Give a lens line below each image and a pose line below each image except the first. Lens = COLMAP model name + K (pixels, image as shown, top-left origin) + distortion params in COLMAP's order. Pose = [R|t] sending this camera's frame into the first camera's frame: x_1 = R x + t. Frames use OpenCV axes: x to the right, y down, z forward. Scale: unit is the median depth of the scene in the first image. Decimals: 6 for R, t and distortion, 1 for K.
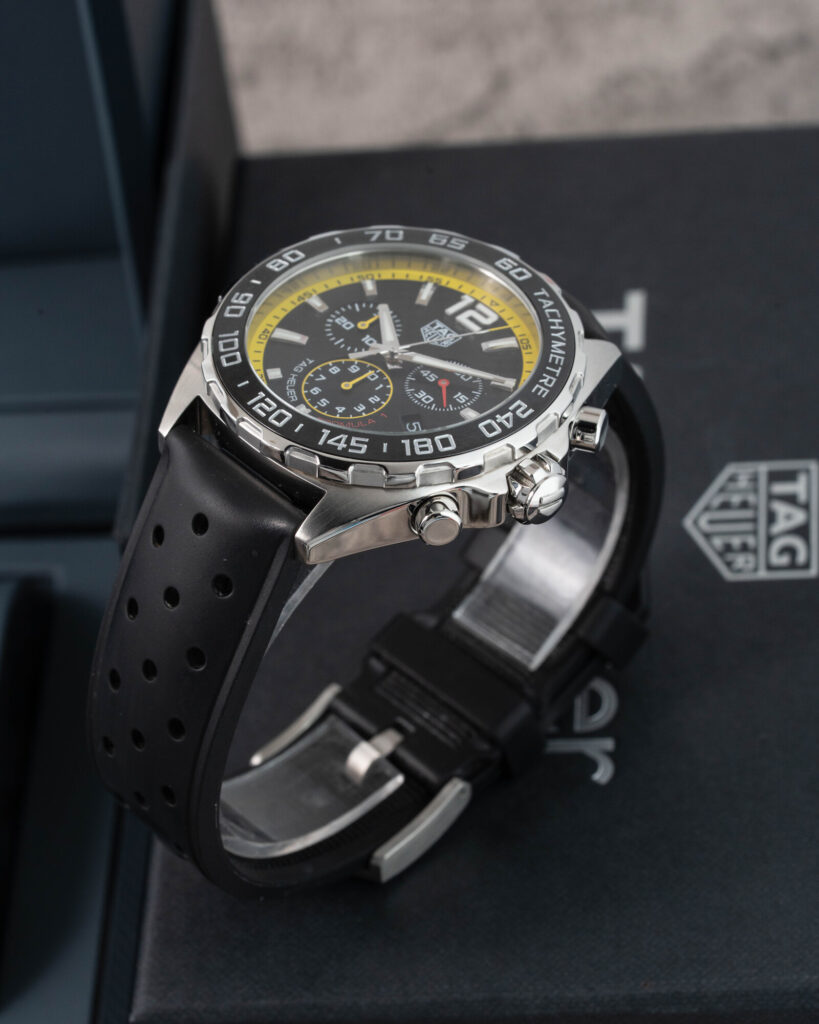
lens RADIAL K [[4624.0, 0, 409.6], [0, 4624.0, 471.4], [0, 0, 1]] dist [-1.438167, -1.290344]
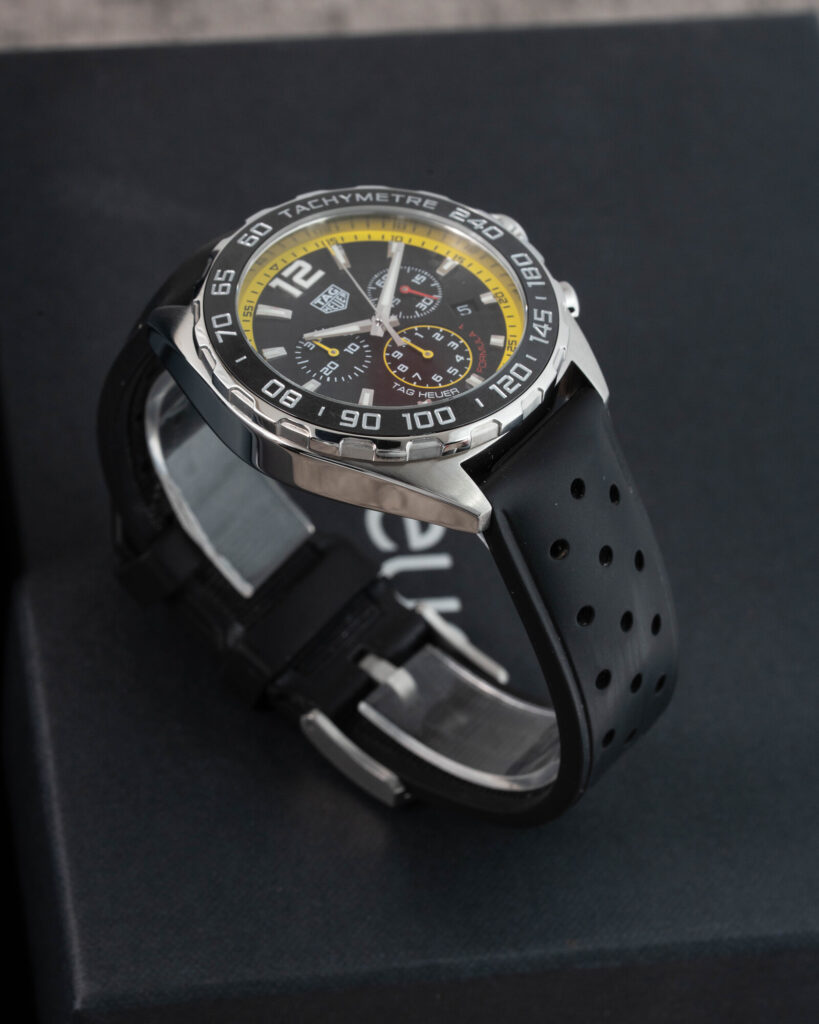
lens RADIAL K [[4624.0, 0, 409.6], [0, 4624.0, 471.4], [0, 0, 1]] dist [-1.438167, -1.290344]
pose [[-0.188398, -0.724004, 0.663570, -0.708365], [0.606009, 0.445994, 0.658668, -0.681240], [-0.772826, 0.526221, 0.354728, 0.654836]]
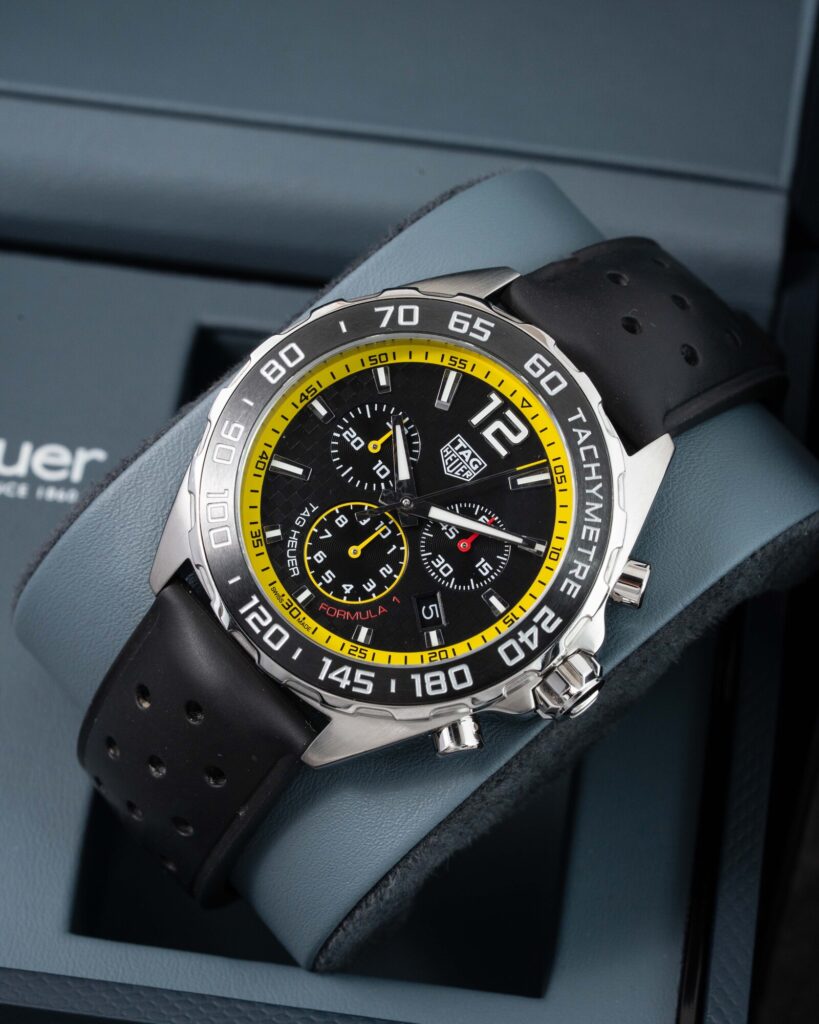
lens RADIAL K [[4624.0, 0, 409.6], [0, 4624.0, 471.4], [0, 0, 1]] dist [-1.438167, -1.290344]
pose [[0.994509, -0.005947, -0.104480, 0.088773], [0.066502, 0.806791, 0.587083, -0.546504], [0.080801, -0.590808, 0.802756, 0.303813]]
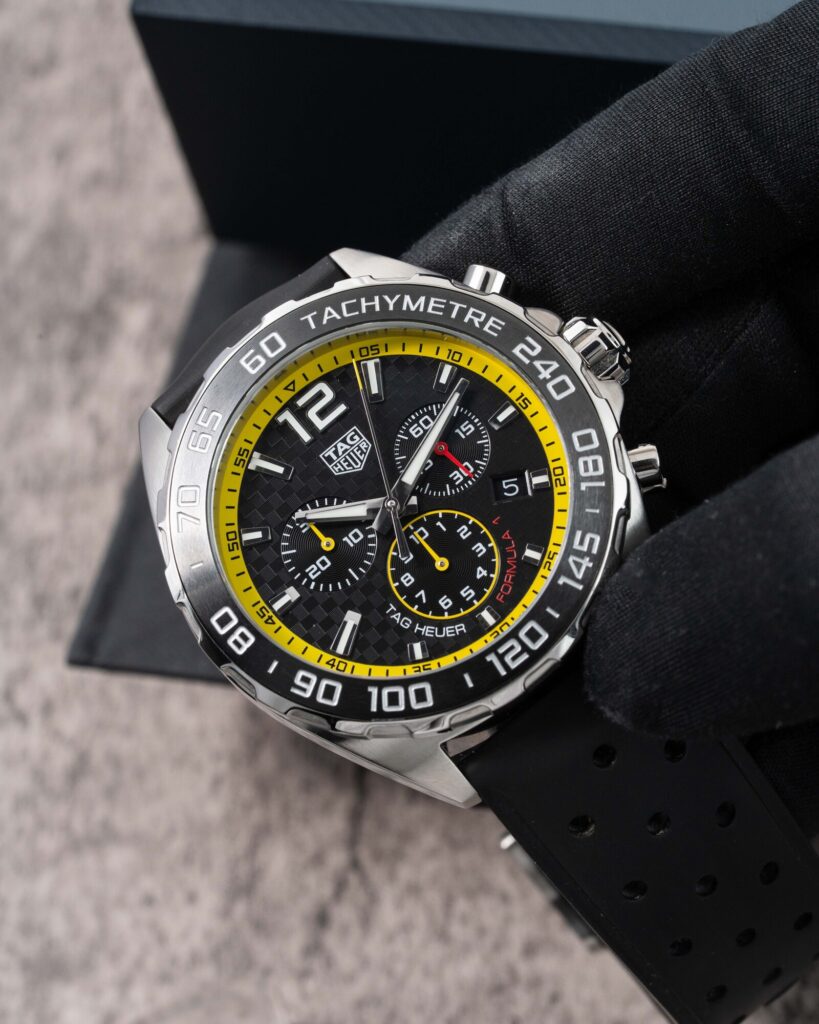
lens RADIAL K [[4624.0, 0, 409.6], [0, 4624.0, 471.4], [0, 0, 1]] dist [-1.438167, -1.290344]
pose [[0.046889, -0.970314, 0.237258, -0.190284], [0.772936, 0.185700, 0.606700, -0.517287], [-0.632749, 0.154938, 0.758699, 0.386529]]
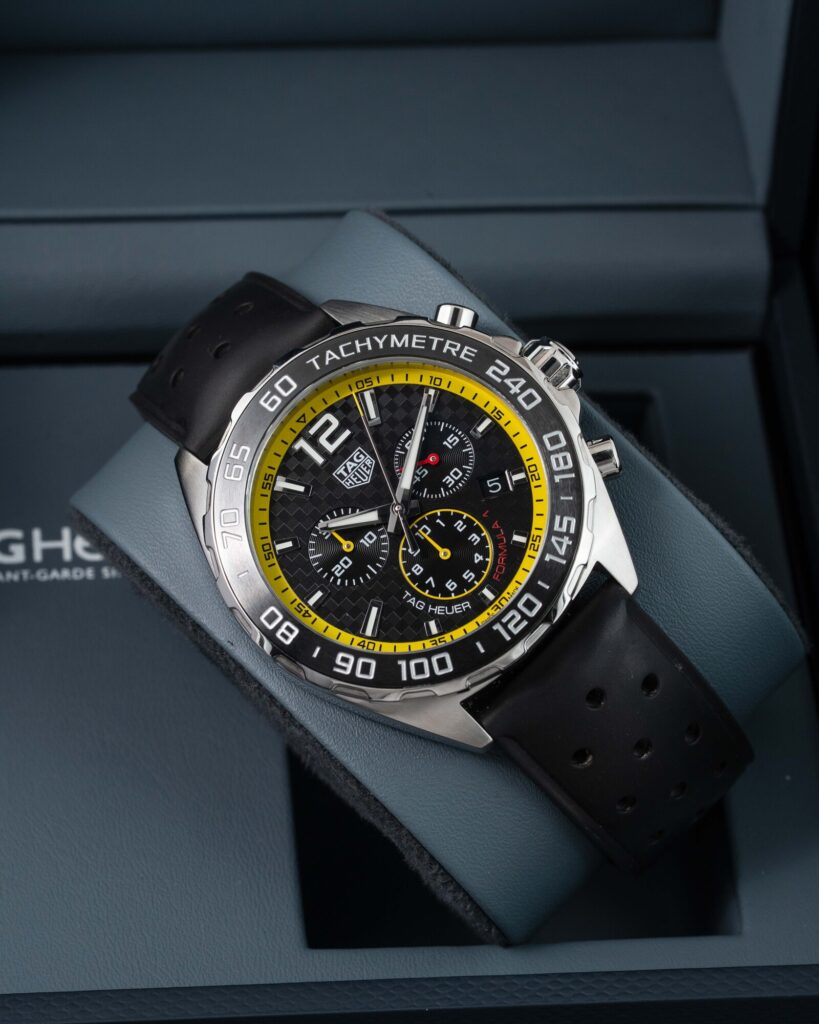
lens RADIAL K [[4624.0, 0, 409.6], [0, 4624.0, 471.4], [0, 0, 1]] dist [-1.438167, -1.290344]
pose [[-0.062073, -0.970058, 0.234809, -0.226057], [0.739110, 0.113423, 0.663967, -0.675997], [-0.670719, 0.214764, 0.709938, 0.306254]]
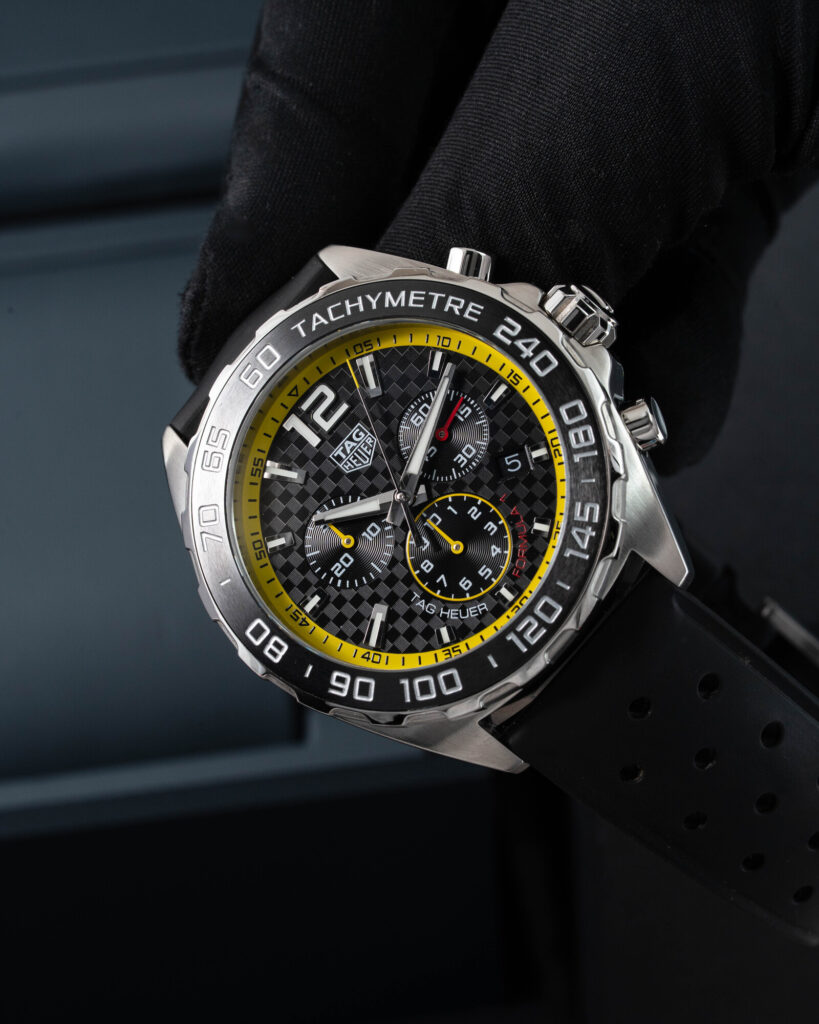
lens RADIAL K [[4624.0, 0, 409.6], [0, 4624.0, 471.4], [0, 0, 1]] dist [-1.438167, -1.290344]
pose [[-0.079277, -0.986797, 0.141233, -0.117761], [0.846161, 0.008286, 0.532862, -0.472786], [-0.526997, 0.161750, 0.834333, 0.302570]]
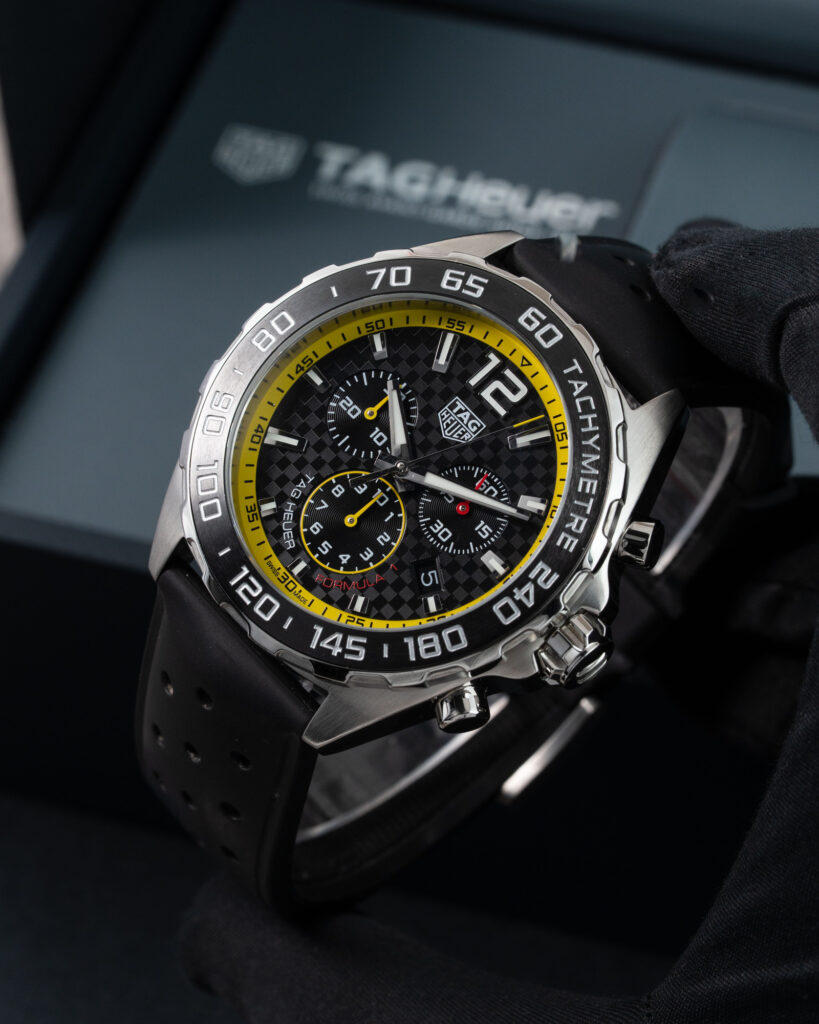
lens RADIAL K [[4624.0, 0, 409.6], [0, 4624.0, 471.4], [0, 0, 1]] dist [-1.438167, -1.290344]
pose [[0.972702, -0.058610, -0.224533, 0.187453], [0.163819, 0.858736, 0.485526, -0.435515], [0.164358, -0.509055, 0.844896, 0.291061]]
